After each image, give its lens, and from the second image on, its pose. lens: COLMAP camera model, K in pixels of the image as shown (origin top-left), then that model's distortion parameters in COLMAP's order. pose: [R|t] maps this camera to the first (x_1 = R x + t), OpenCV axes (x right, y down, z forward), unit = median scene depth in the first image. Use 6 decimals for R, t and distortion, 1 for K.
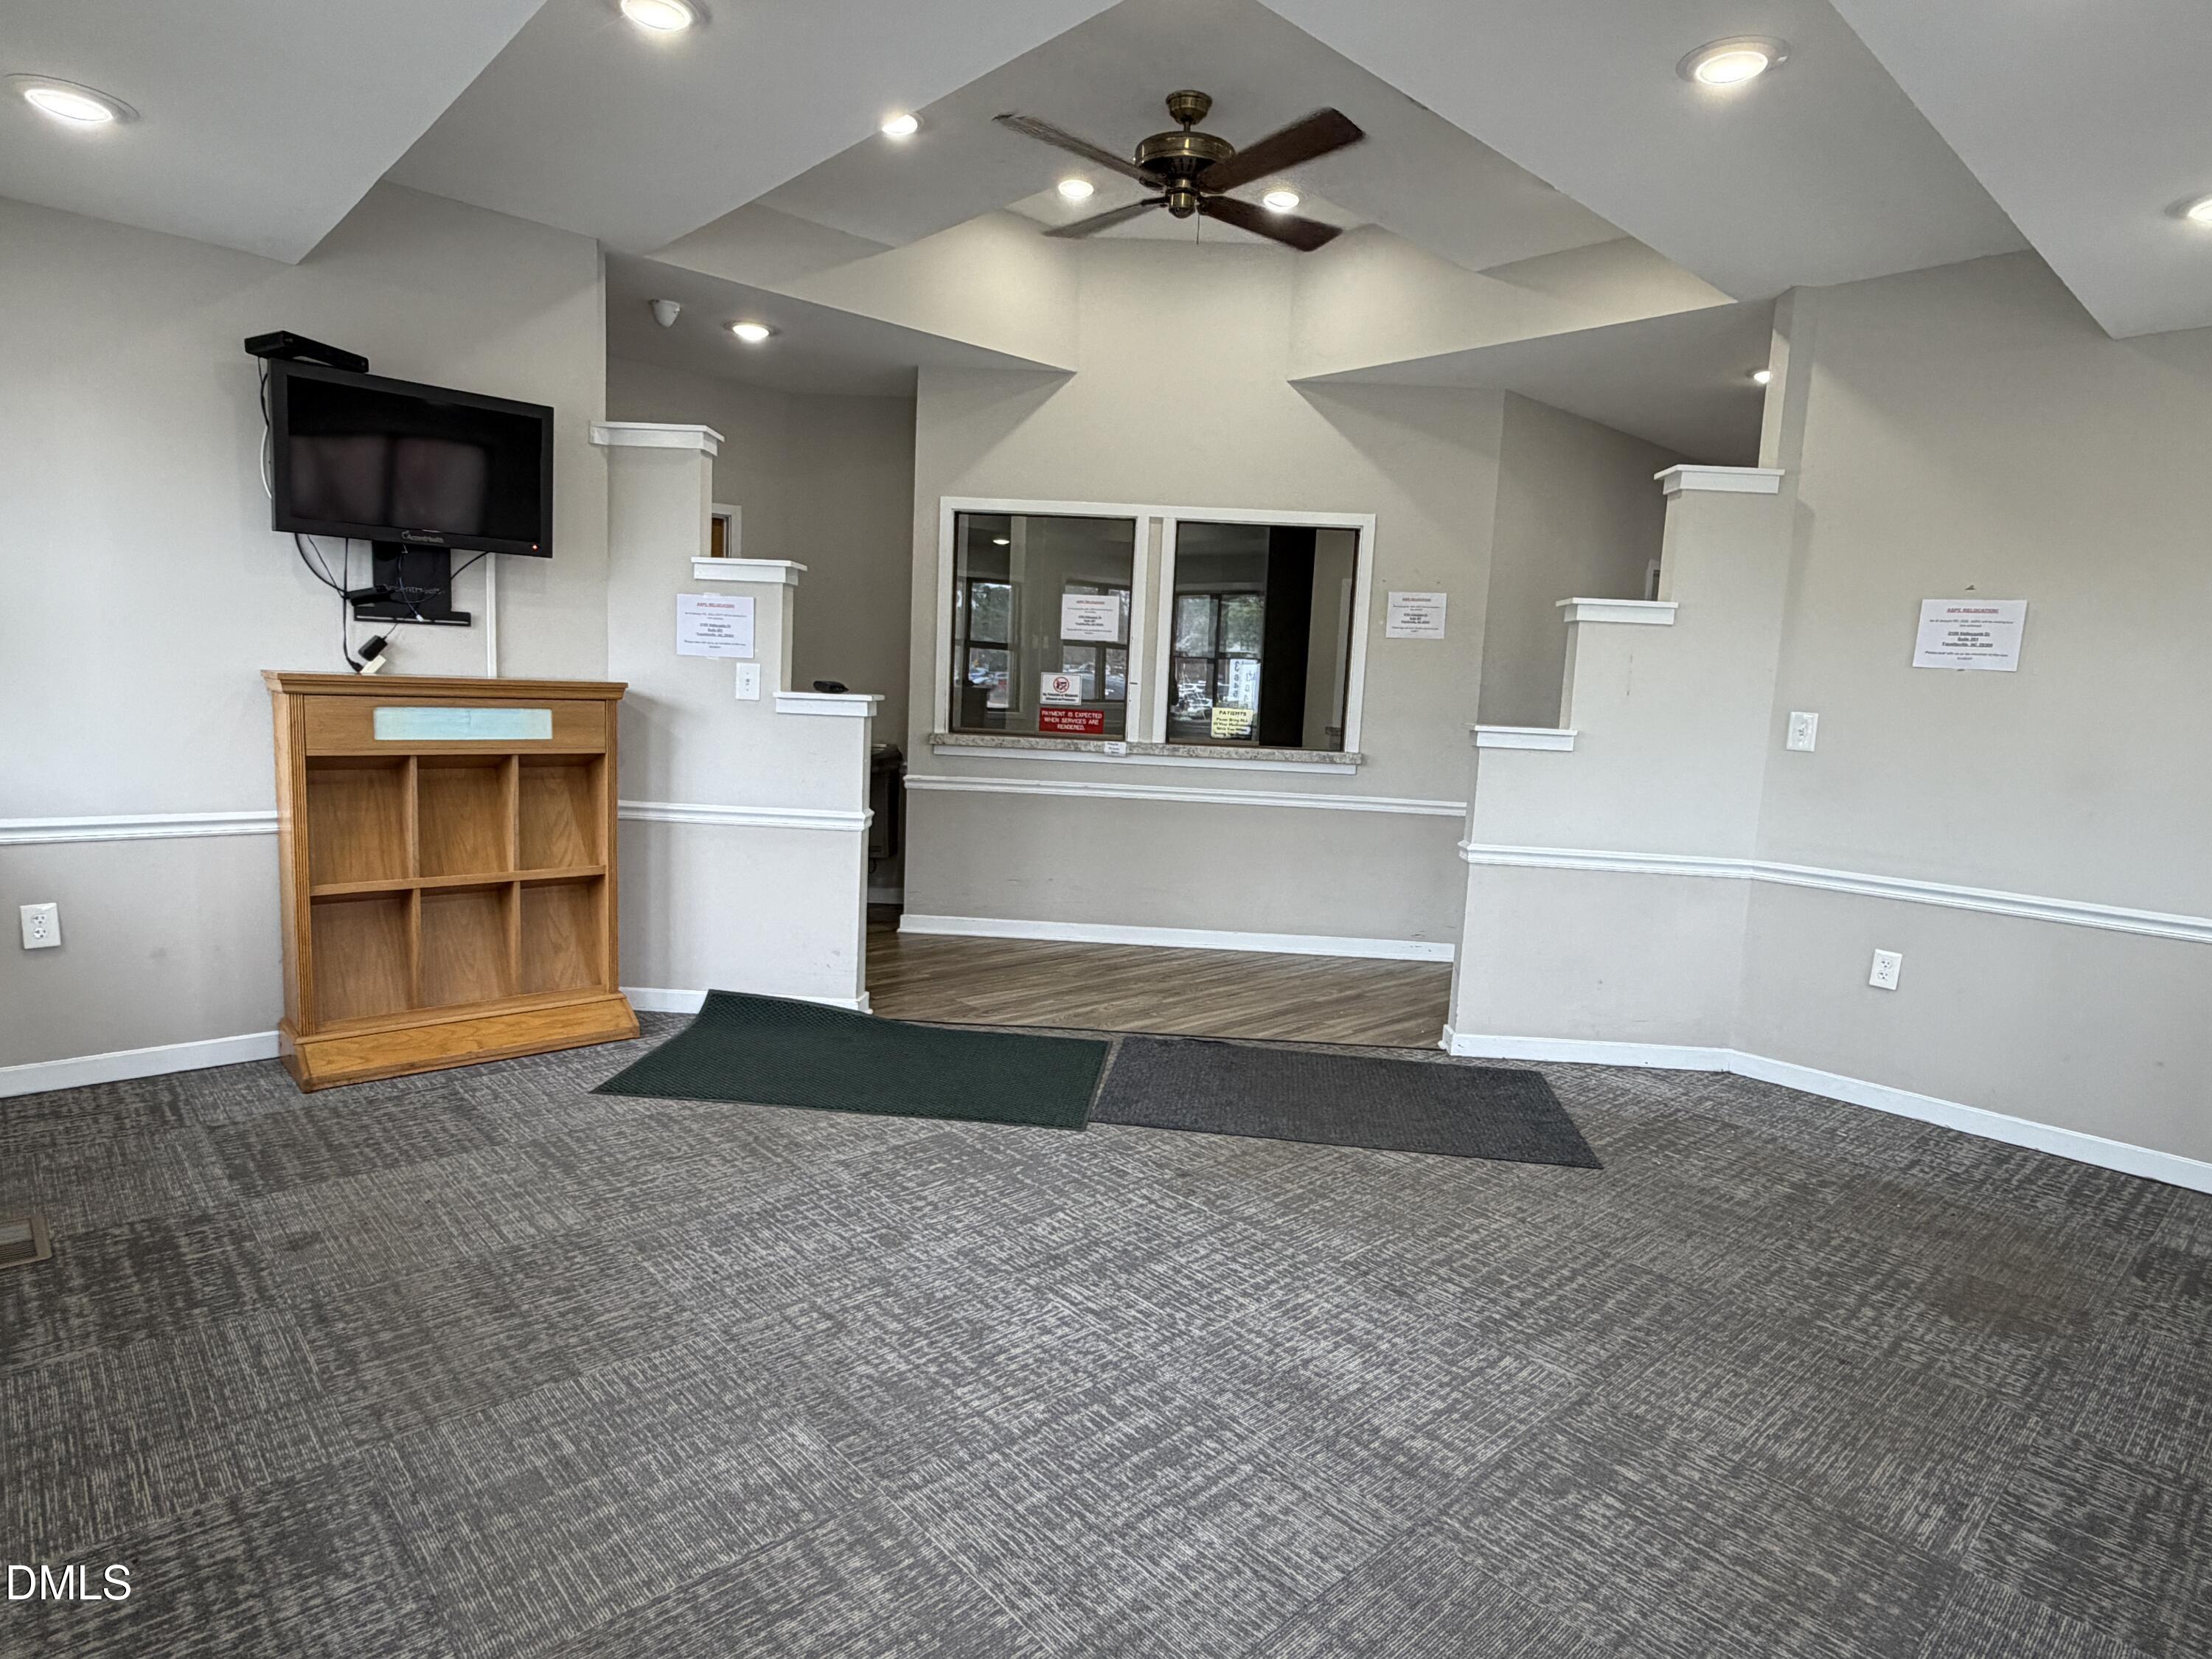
lens RADIAL K [[1222.1, 0, 1106.0], [0, 1222.1, 829.5], [0, 0, 1]] dist [0.002616, 0.001187]
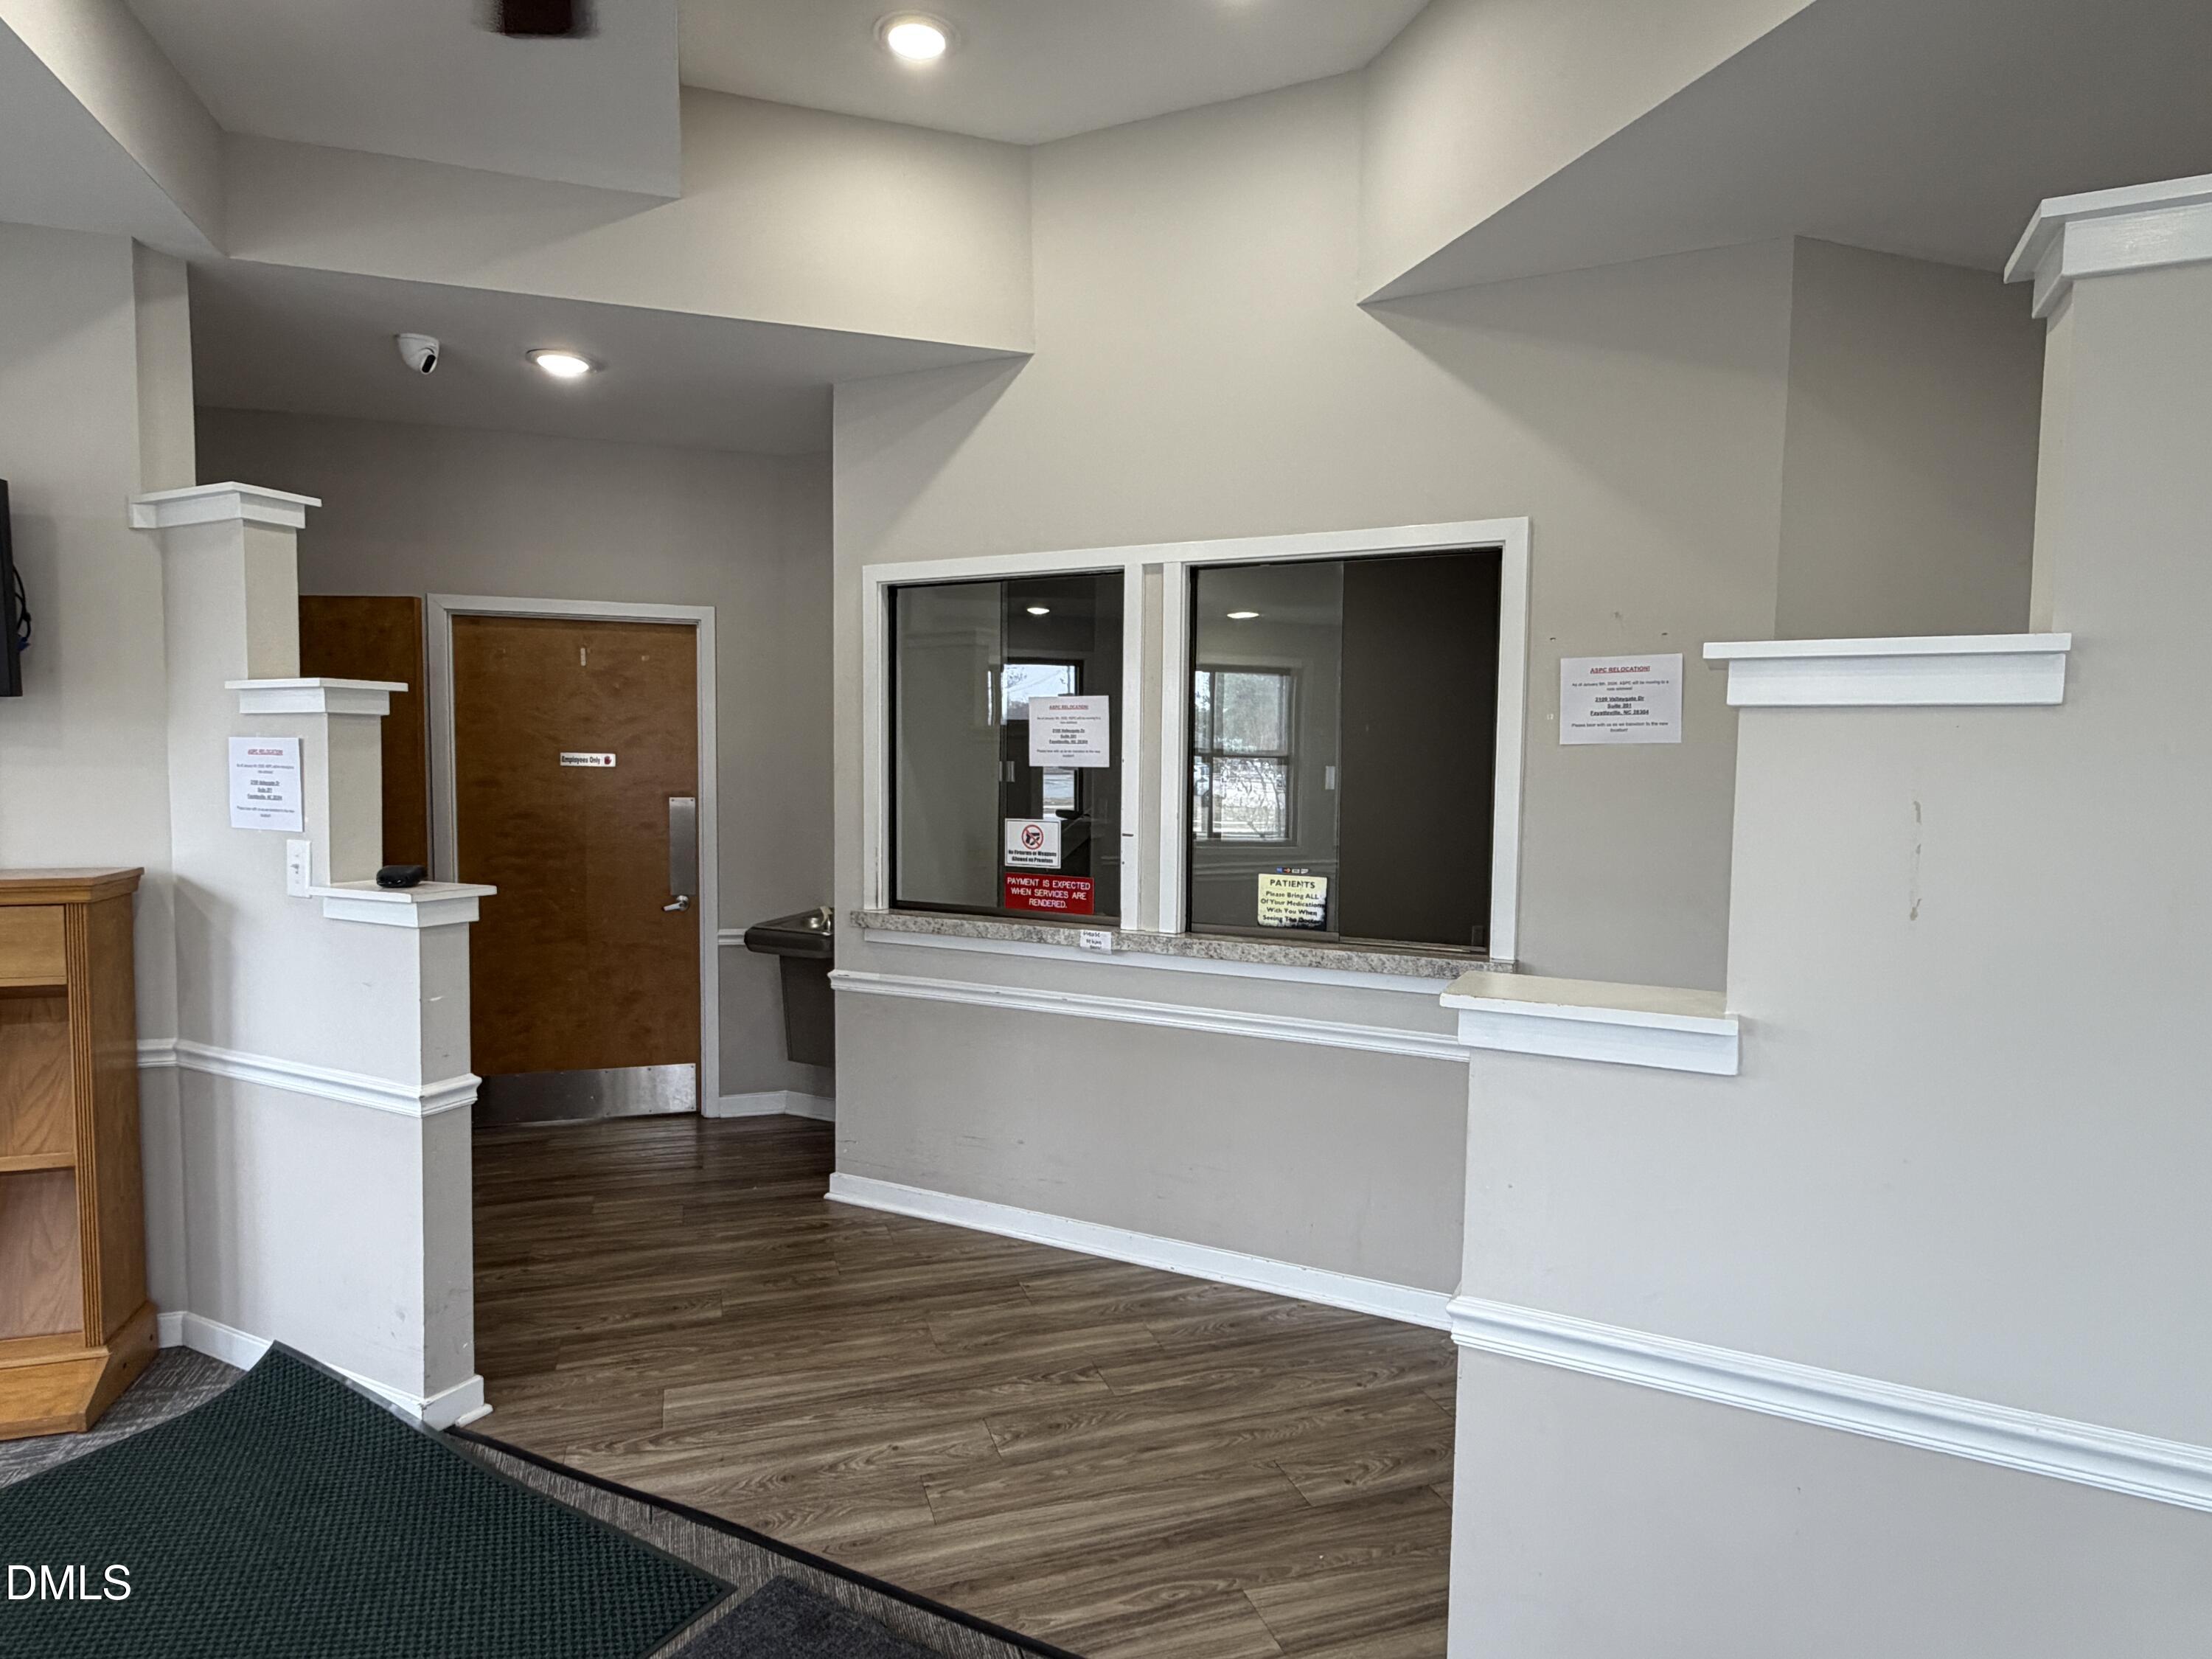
lens RADIAL K [[1222.2, 0, 1104.6], [0, 1222.2, 835.2], [0, 0, 1]] dist [0.004511, -0.000401]
pose [[0.911904, -0.009857, -0.410284, 0.295650], [-0.021313, 0.997225, -0.071329, -0.085057], [0.409849, 0.073790, 0.909164, 0.494076]]
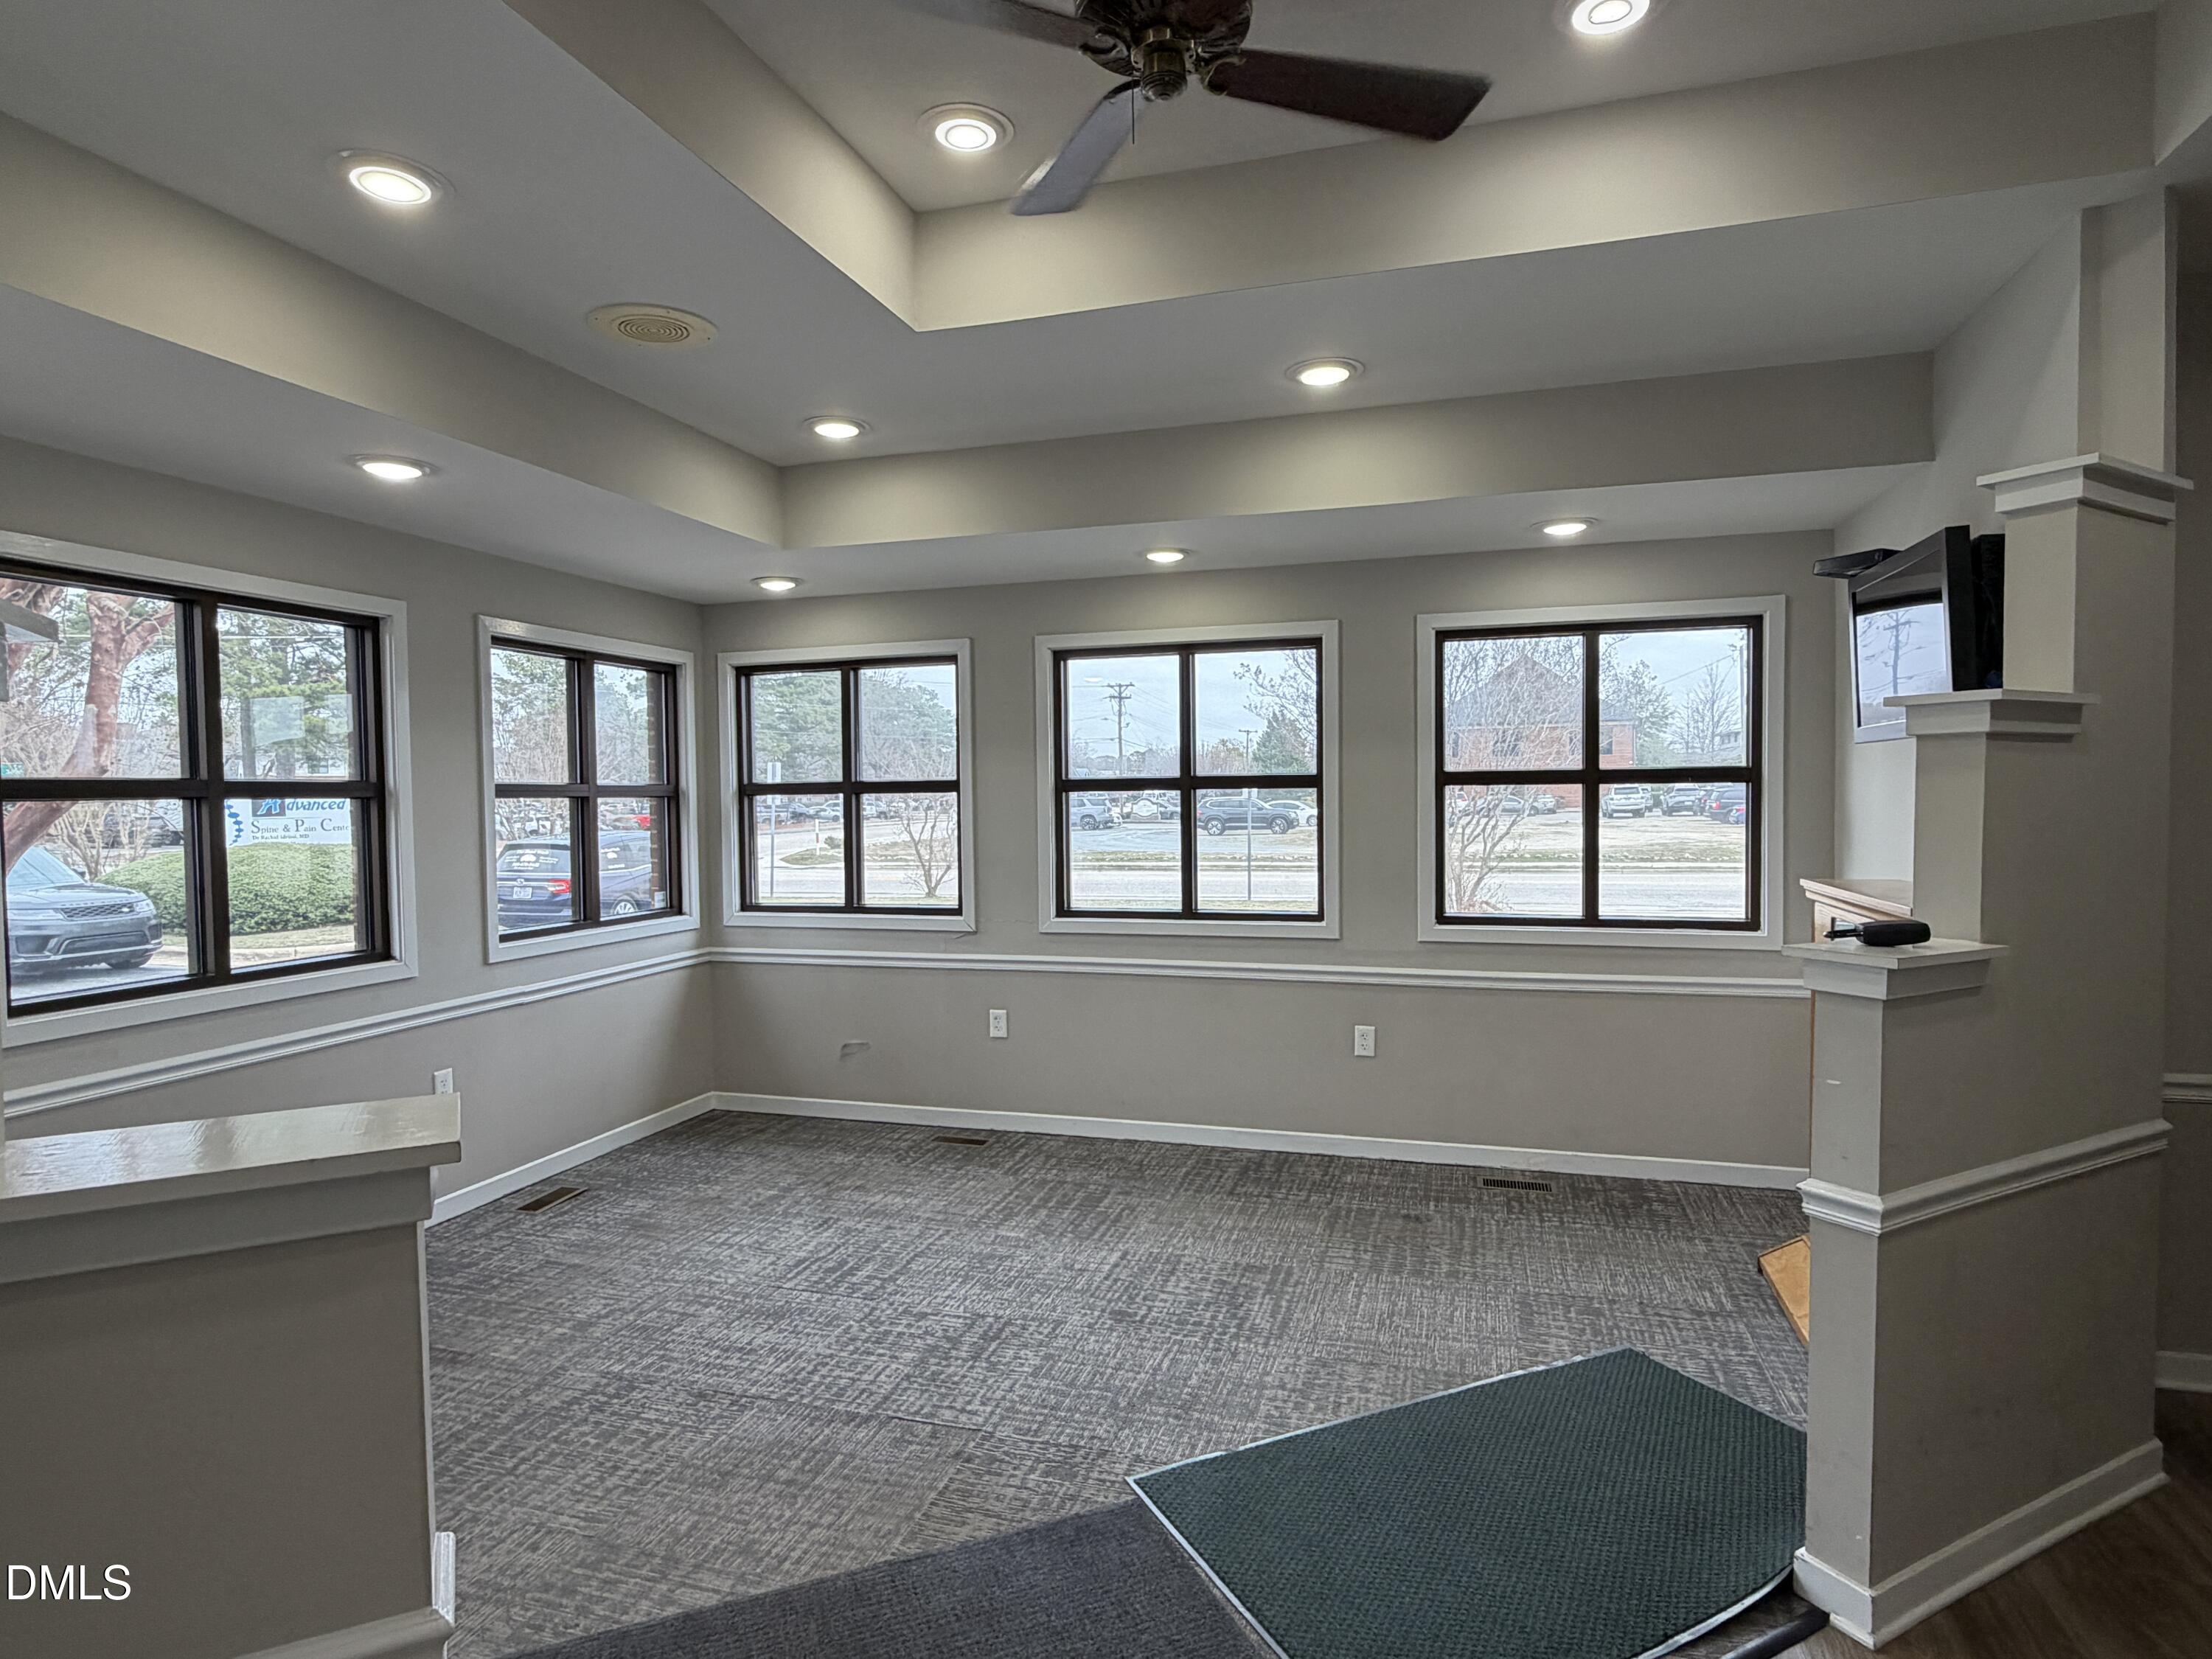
lens RADIAL K [[1202.3, 0, 1106.0], [0, 1202.3, 829.5], [0, 0, 1]] dist [0.063192, 0.000205]
pose [[-0.857002, -0.017052, -0.515031, 0.264206], [-0.087352, 0.989796, 0.112580, -0.159813], [0.507856, 0.141470, -0.849746, 1.073378]]
